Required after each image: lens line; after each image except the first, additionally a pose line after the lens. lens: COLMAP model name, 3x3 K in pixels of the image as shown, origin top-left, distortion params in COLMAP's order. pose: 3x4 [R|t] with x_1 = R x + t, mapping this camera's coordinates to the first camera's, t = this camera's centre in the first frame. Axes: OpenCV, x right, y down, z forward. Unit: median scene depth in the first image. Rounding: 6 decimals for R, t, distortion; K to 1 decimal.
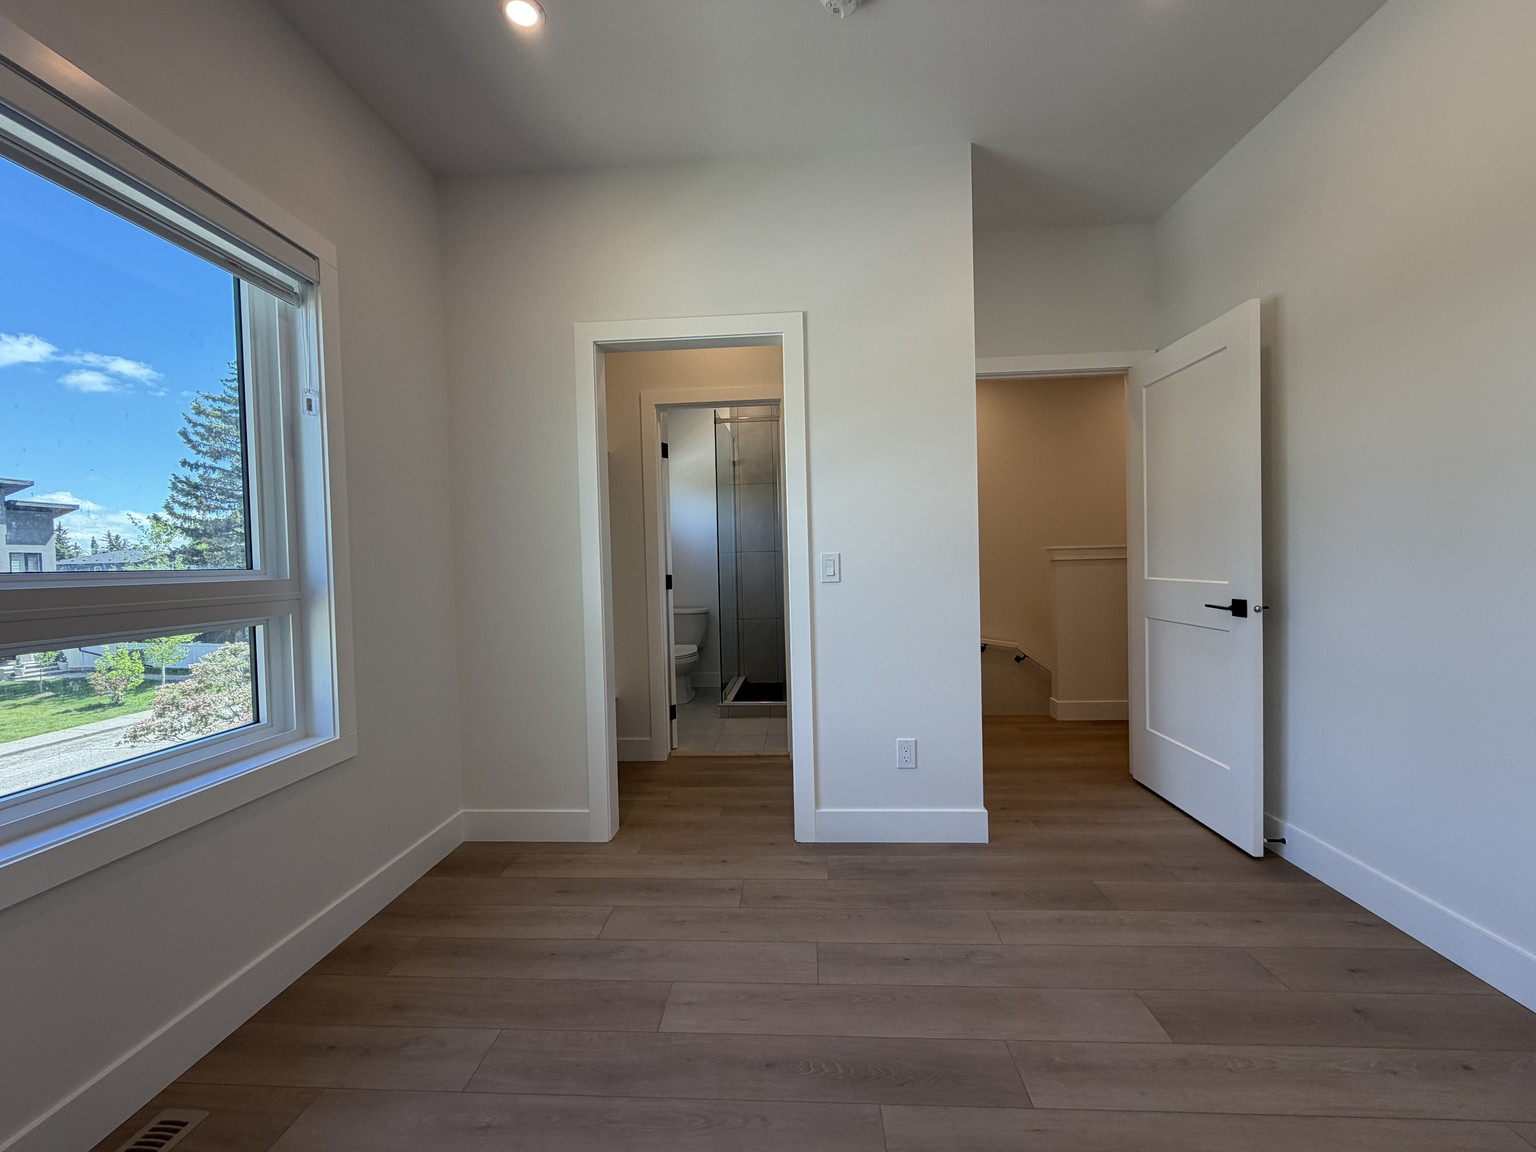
lens RADIAL K [[609.5, 0, 762.2], [0, 609.5, 577.1], [0, 0, 1]] dist [-0.000706, 0.000316]
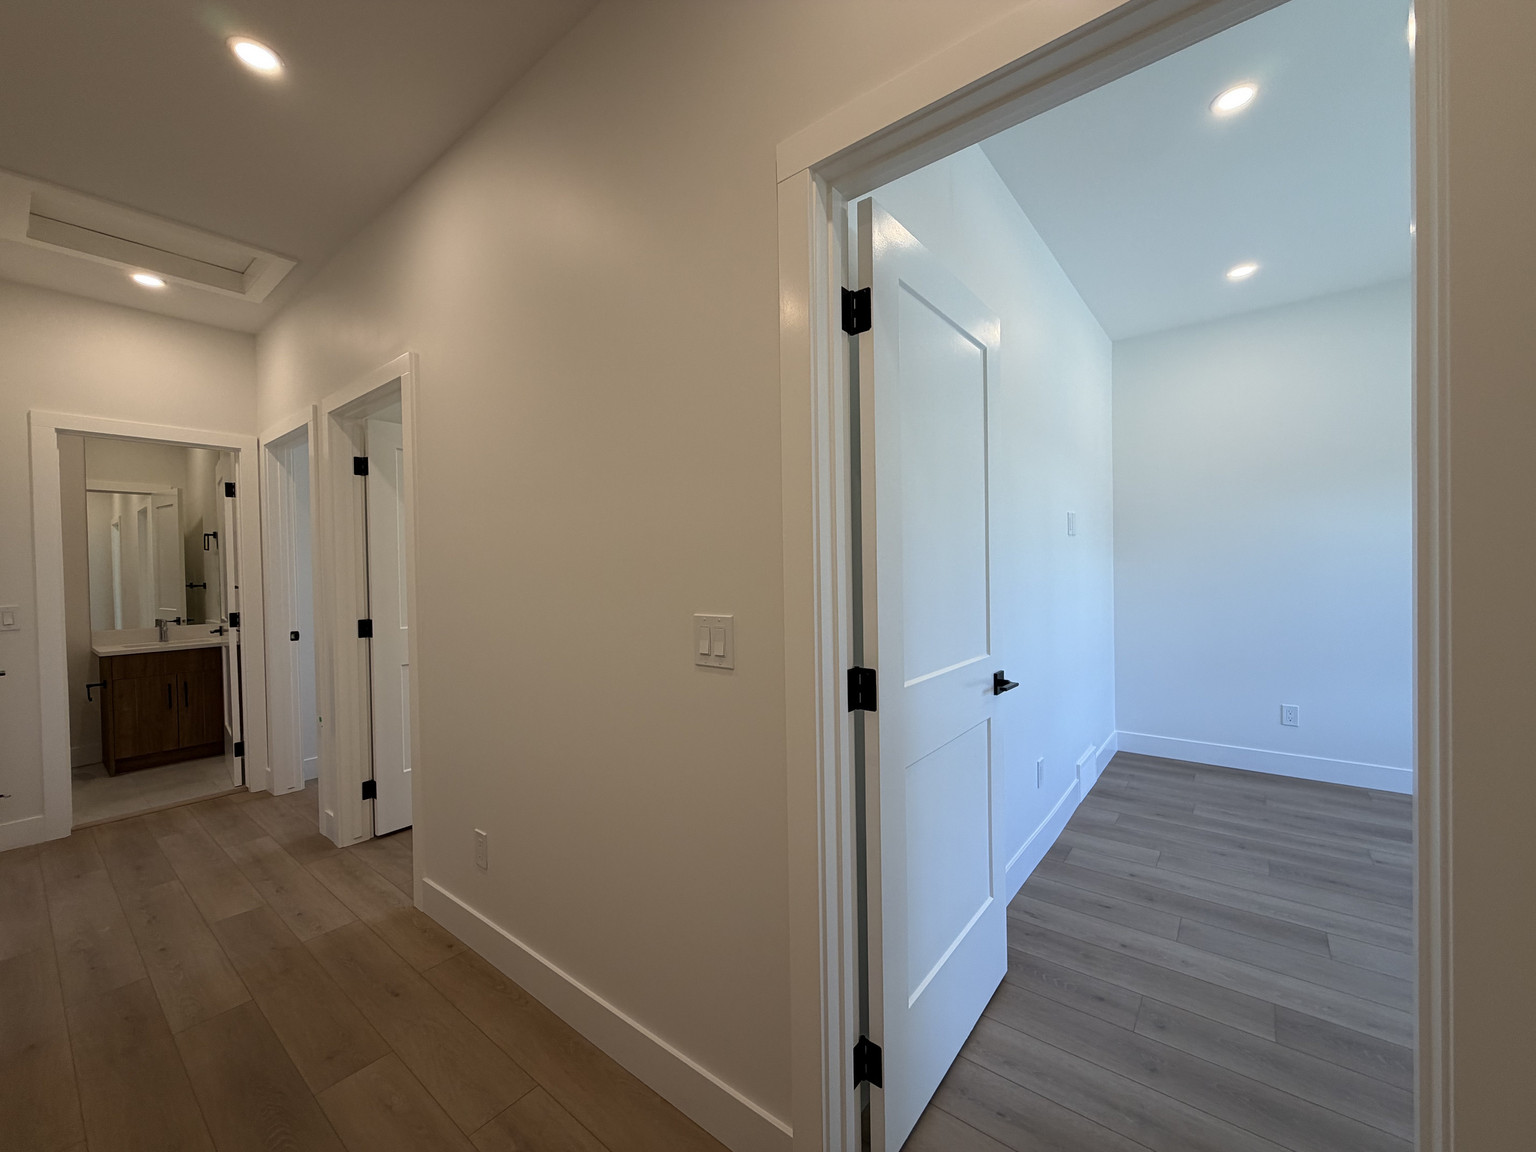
lens RADIAL K [[609.5, 0, 767.1], [0, 609.5, 577.9], [0, 0, 1]] dist [-0.000706, 0.000316]
pose [[-0.816926, 0.033940, 0.575742, 0.624850], [0.055257, 0.998281, 0.019556, -0.133126], [-0.574089, 0.047789, -0.817397, 2.027632]]
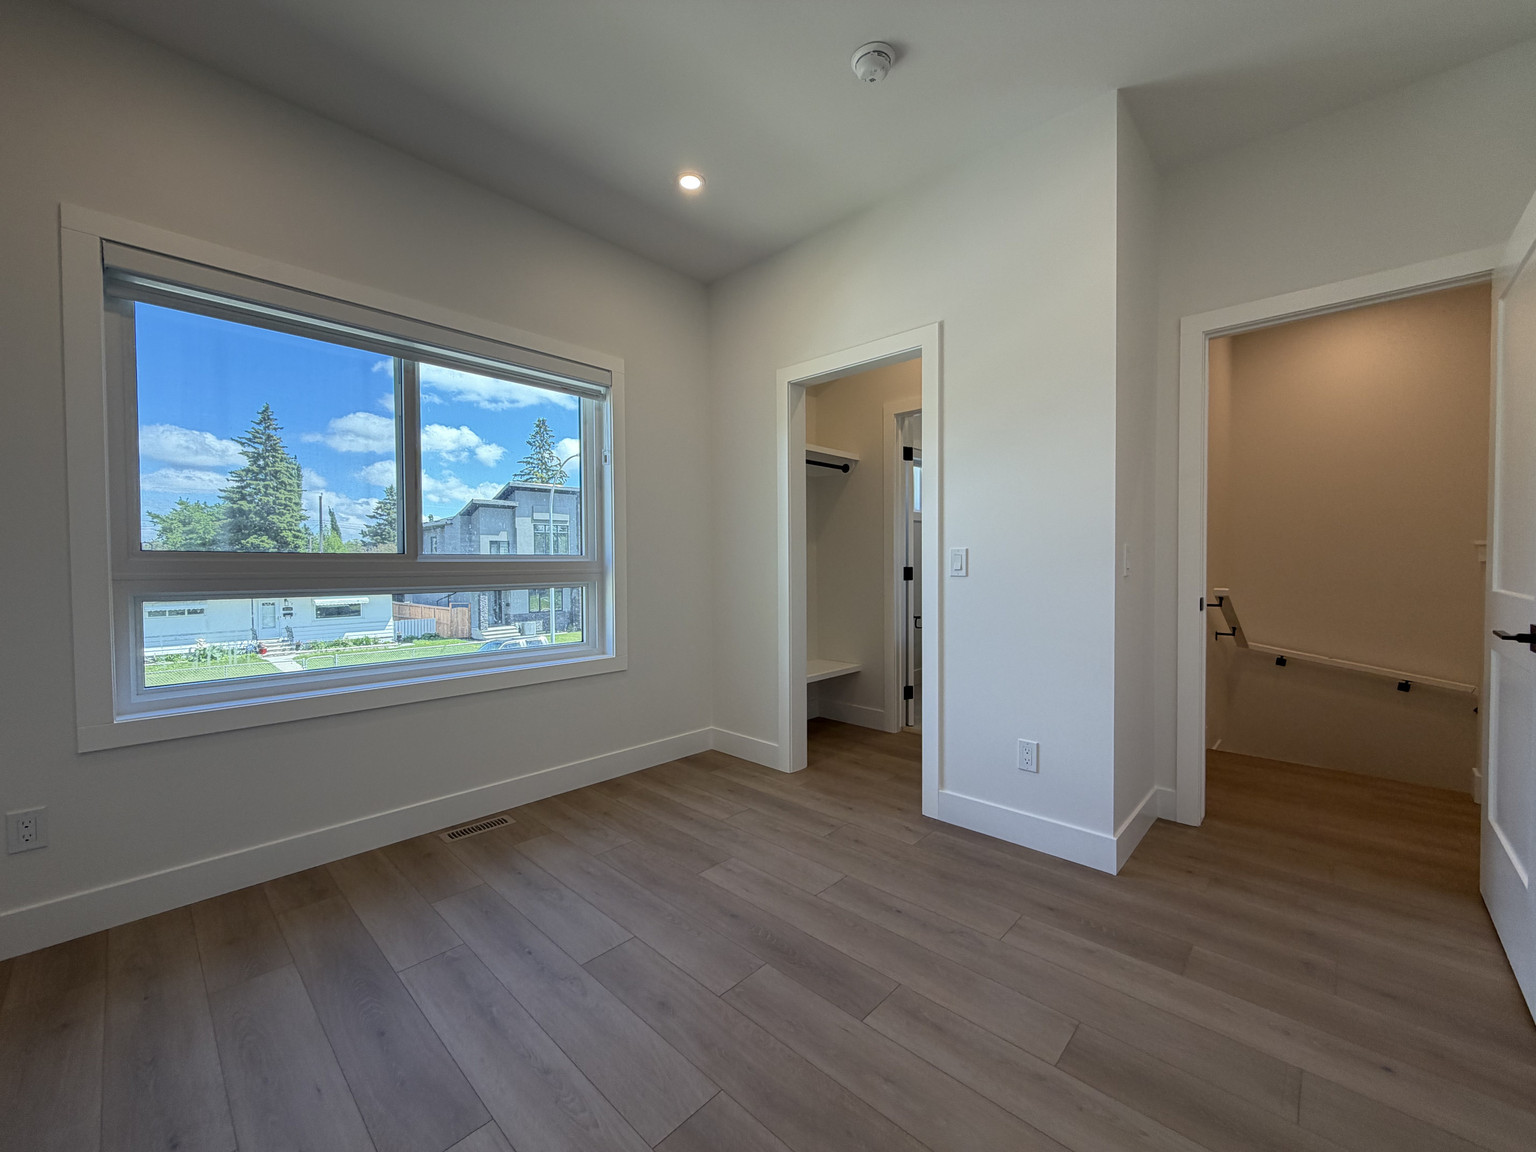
lens RADIAL K [[609.5, 0, 763.7], [0, 609.5, 573.9], [0, 0, 1]] dist [-0.000706, 0.000316]
pose [[0.765339, 0.034516, -0.642701, 0.631766], [-0.030602, 0.999383, 0.017230, -0.003347], [0.642899, 0.006482, 0.765924, -0.017529]]
